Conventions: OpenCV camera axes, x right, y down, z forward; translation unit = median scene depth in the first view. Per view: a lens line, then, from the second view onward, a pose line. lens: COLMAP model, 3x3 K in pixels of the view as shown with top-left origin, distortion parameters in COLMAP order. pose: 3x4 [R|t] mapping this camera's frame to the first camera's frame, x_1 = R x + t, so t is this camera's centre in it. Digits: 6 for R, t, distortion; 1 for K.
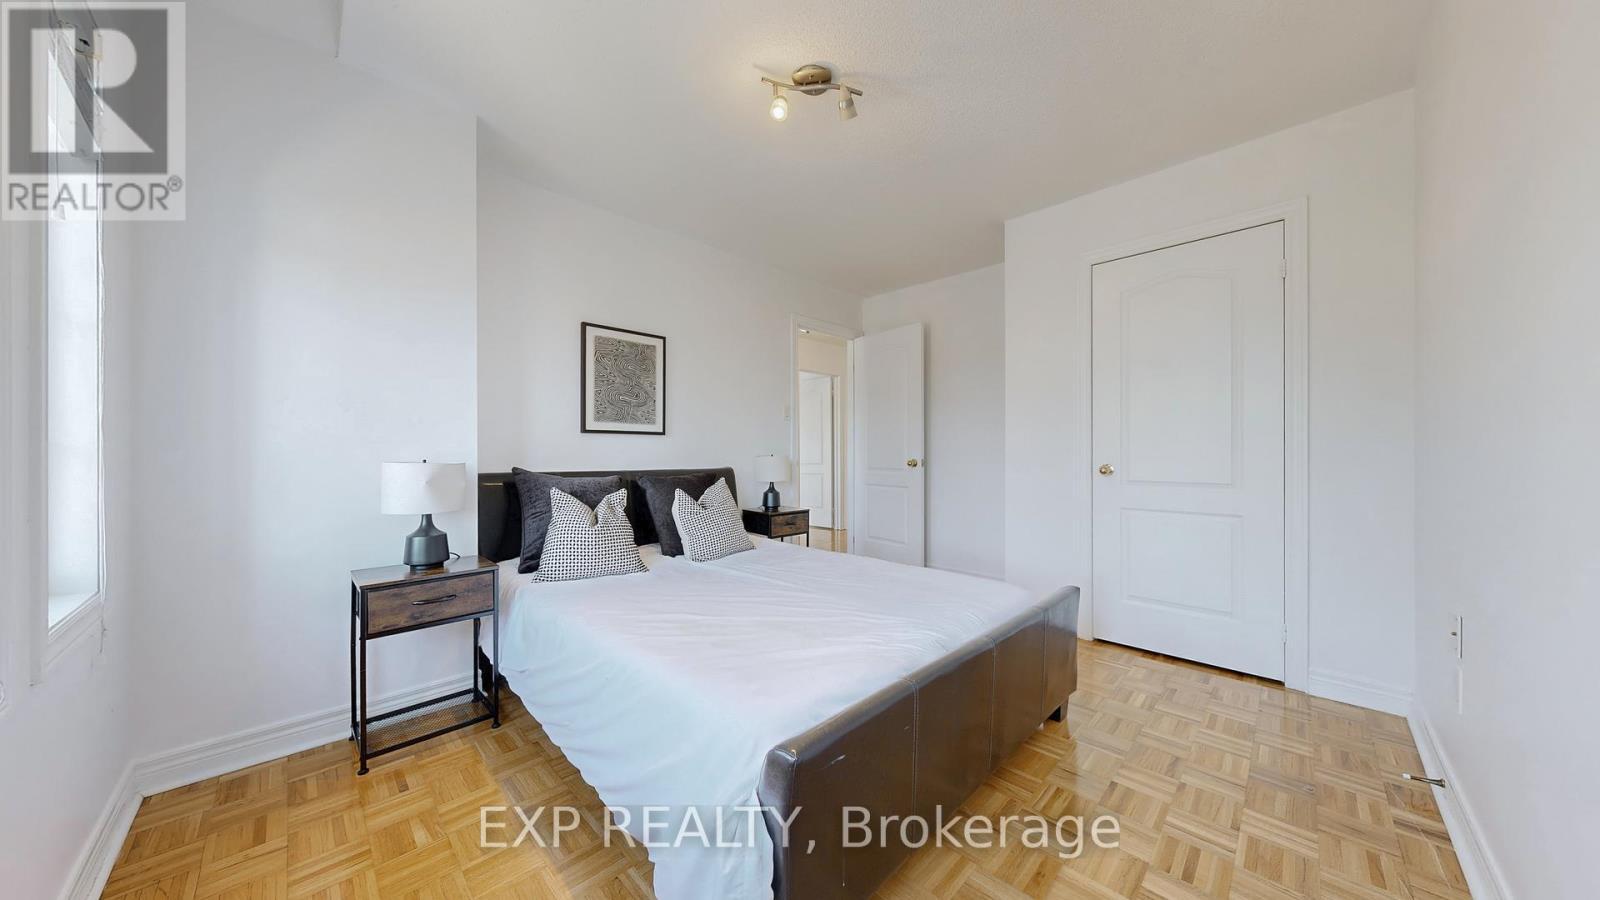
lens RADIAL K [[509.3, 0, 800.0], [0, 509.3, 450.0], [0, 0, 1]] dist [-0.000094, -0.000003]
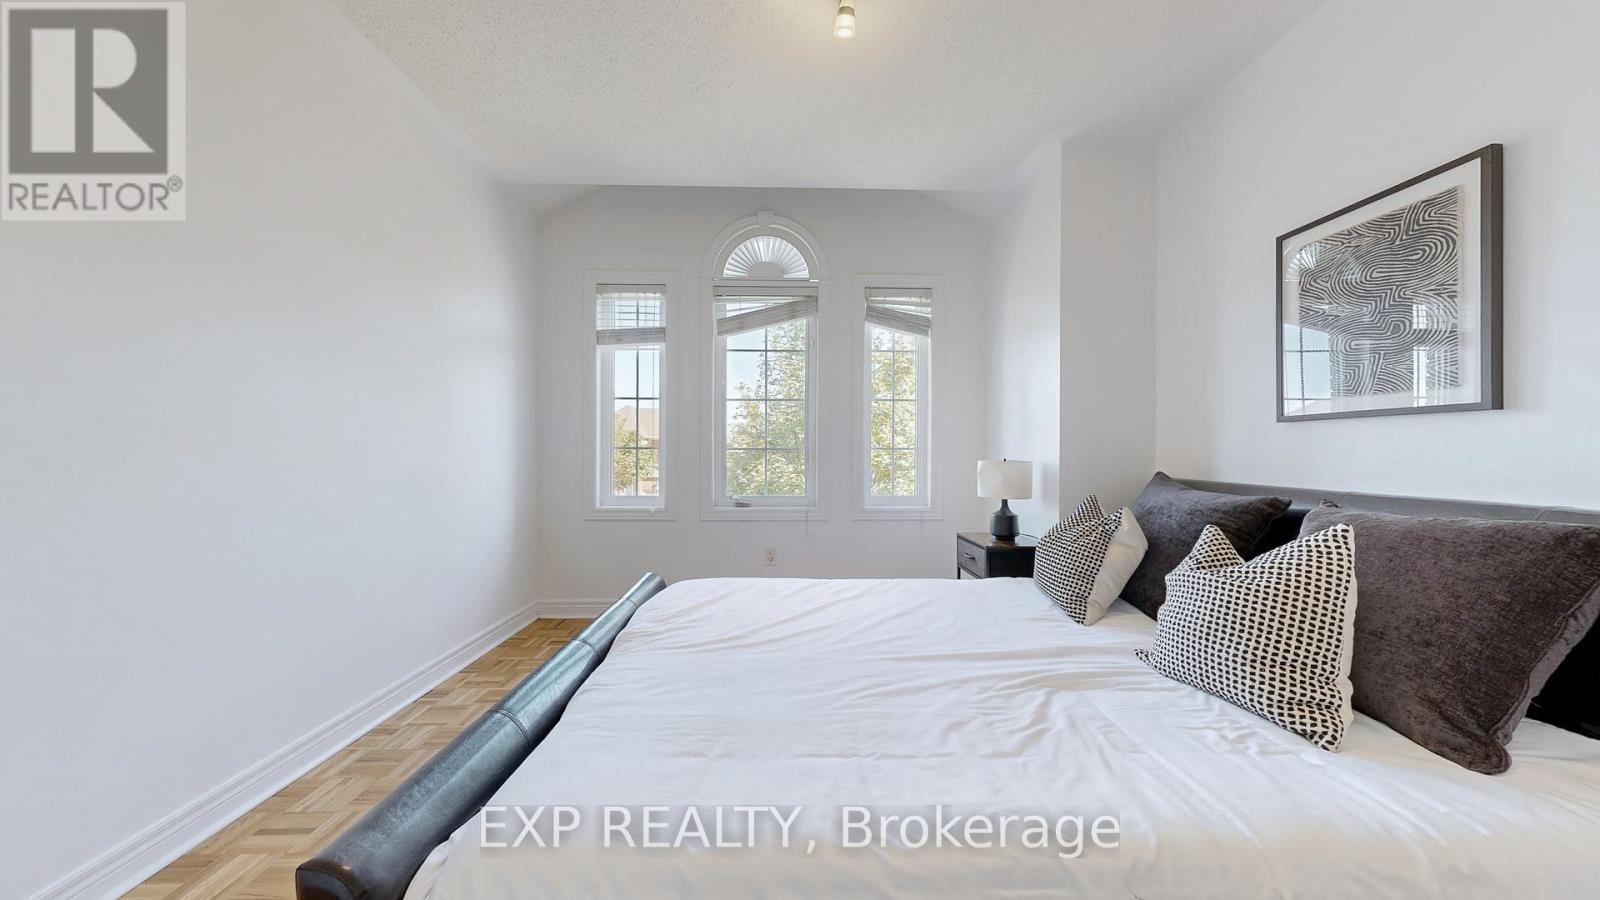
lens RADIAL K [[509.3, 0, 800.0], [0, 509.3, 450.0], [0, 0, 1]] dist [-0.000094, -0.000003]
pose [[-0.690486, -0.001052, -0.723345, 0.394908], [0.000265, 0.999999, -0.001708, 0.000440], [0.723345, -0.001371, -0.690485, 0.999507]]
